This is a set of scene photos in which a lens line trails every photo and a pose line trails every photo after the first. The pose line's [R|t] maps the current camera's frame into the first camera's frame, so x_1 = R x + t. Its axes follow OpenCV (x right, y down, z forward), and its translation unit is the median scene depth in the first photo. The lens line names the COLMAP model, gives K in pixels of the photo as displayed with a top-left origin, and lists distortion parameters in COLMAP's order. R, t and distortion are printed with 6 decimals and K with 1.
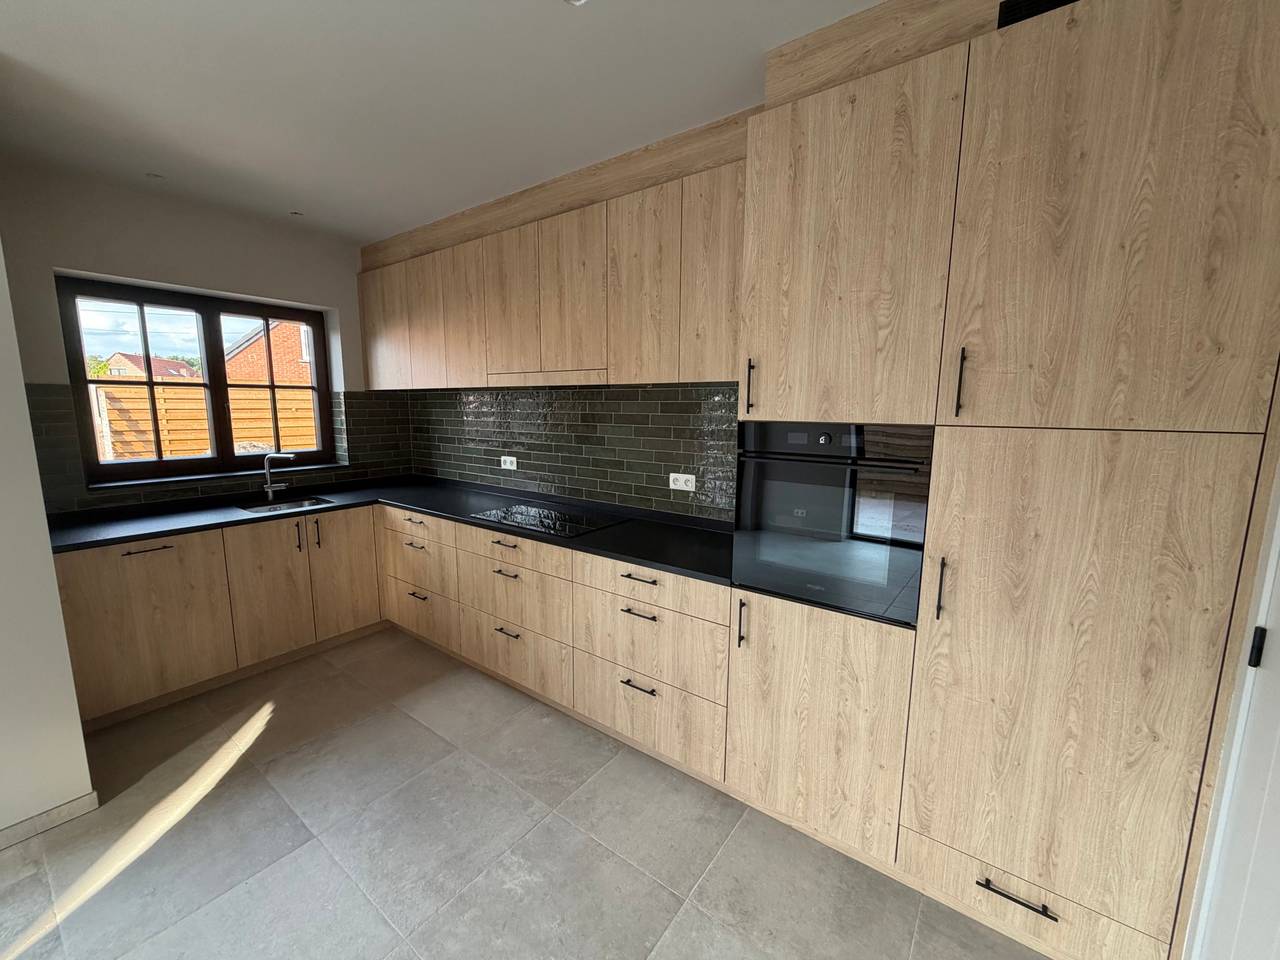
lens RADIAL K [[505.0, 0, 635.0], [0, 505.0, 479.0], [0, 0, 1]] dist [0.000596, 0.000598]
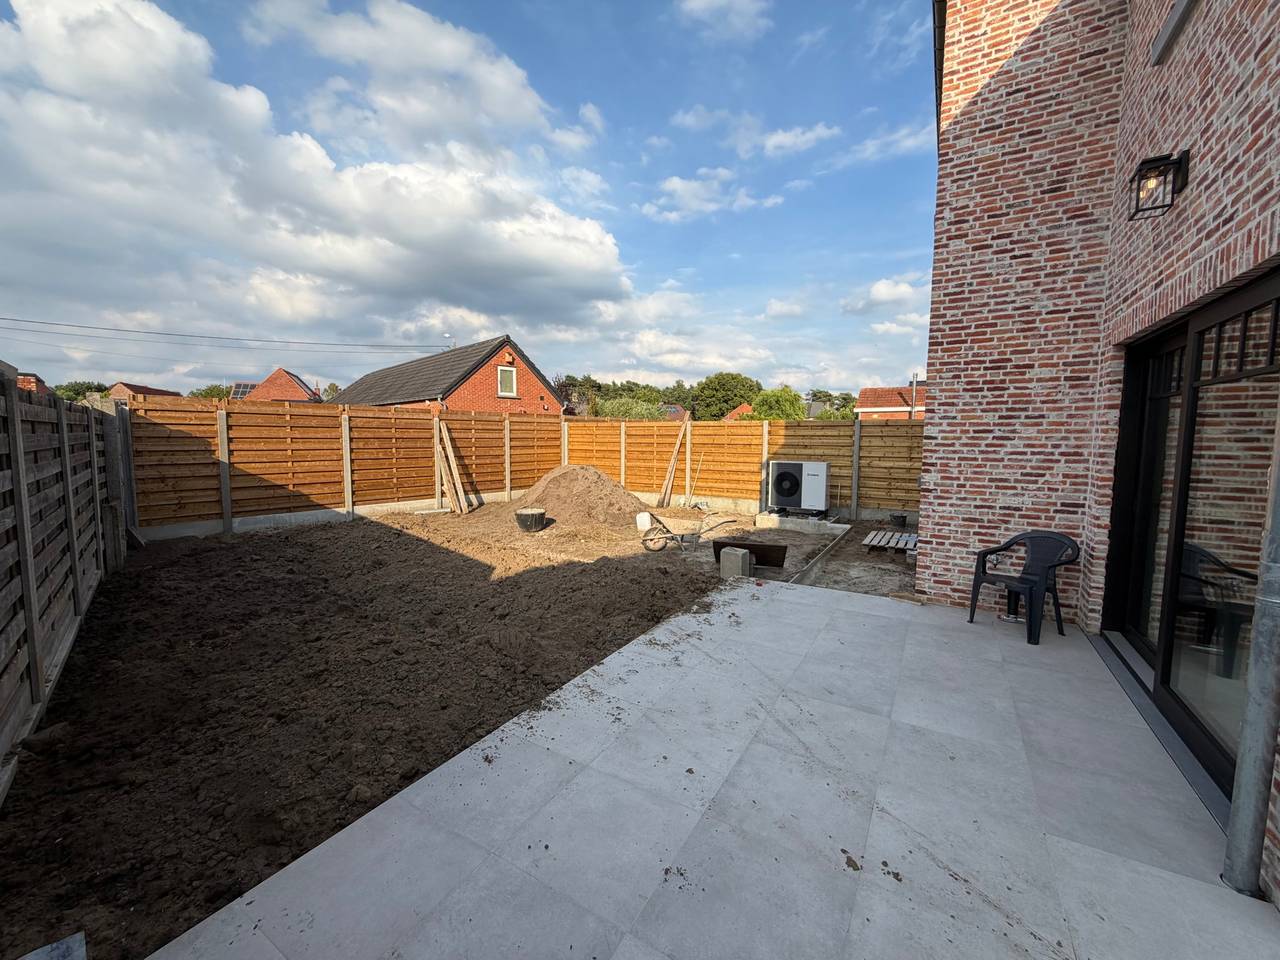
lens RADIAL K [[505.0, 0, 635.5], [0, 505.0, 480.1], [0, 0, 1]] dist [0.000596, 0.000598]
pose [[0.997796, -0.010959, 0.065449, -2.859098], [0.014920, 0.998066, -0.060348, 0.165941], [-0.064661, 0.061191, 0.996029, -0.886010]]
